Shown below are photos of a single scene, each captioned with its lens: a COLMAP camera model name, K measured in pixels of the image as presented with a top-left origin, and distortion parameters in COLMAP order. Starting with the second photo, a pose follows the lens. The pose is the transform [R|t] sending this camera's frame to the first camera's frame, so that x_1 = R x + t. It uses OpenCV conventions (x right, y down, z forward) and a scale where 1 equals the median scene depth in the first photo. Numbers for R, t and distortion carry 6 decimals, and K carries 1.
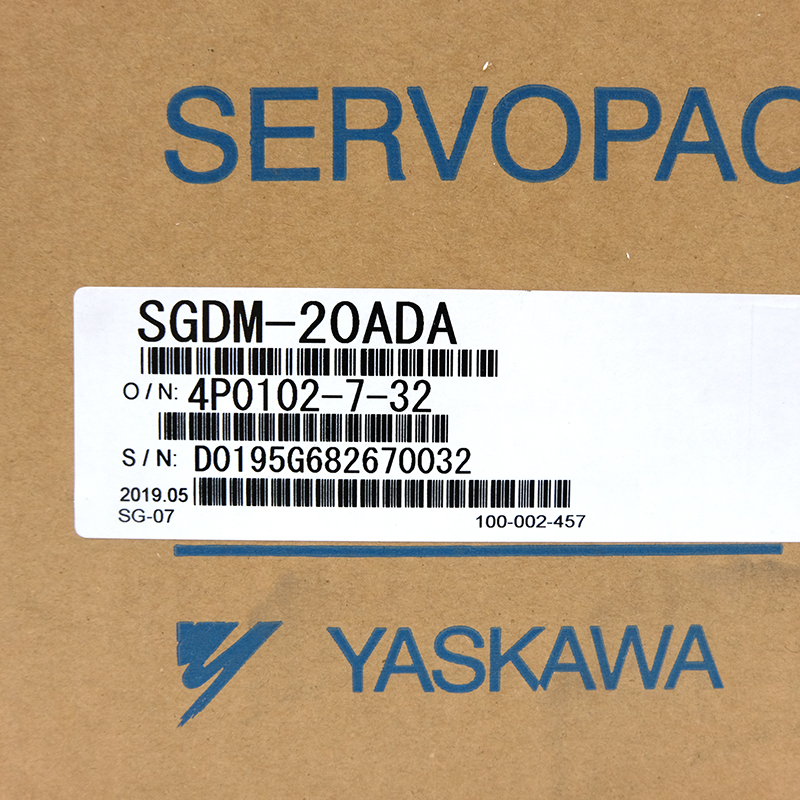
lens RADIAL K [[828.1, 0, 399.5], [0, 828.1, 400.1], [0, 0, 1]] dist [-0.021533, 0.000000]
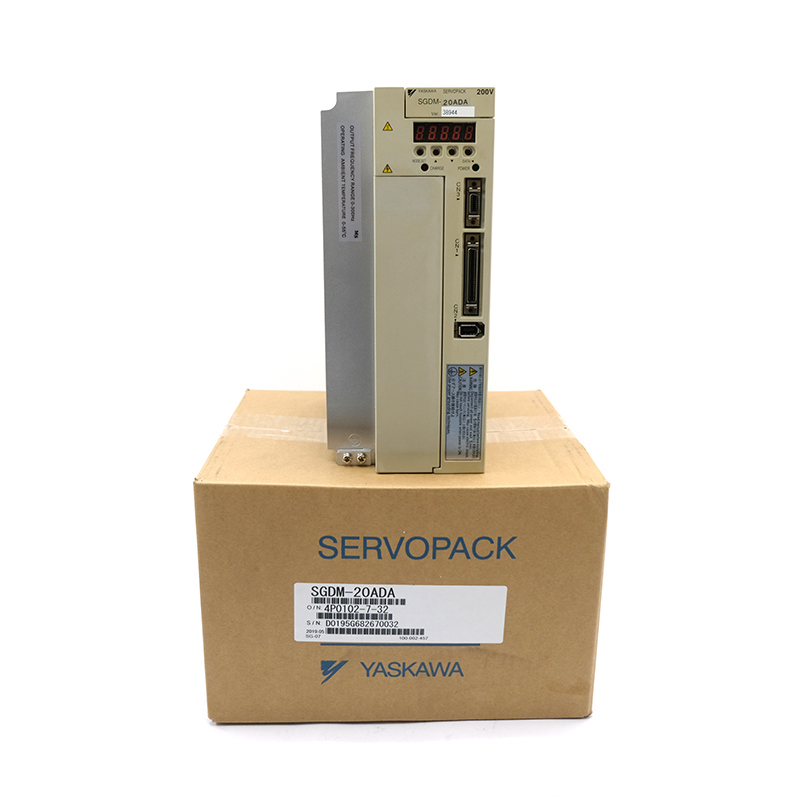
lens RADIAL K [[828.1, 0, 400.2], [0, 828.1, 399.0], [0, 0, 1]] dist [-0.021533, 0.000000]
pose [[0.999654, 0.017061, 0.020037, 0.000652], [-0.021419, 0.969838, 0.242808, -1.873098], [-0.015290, -0.243153, 0.969868, -2.464356]]
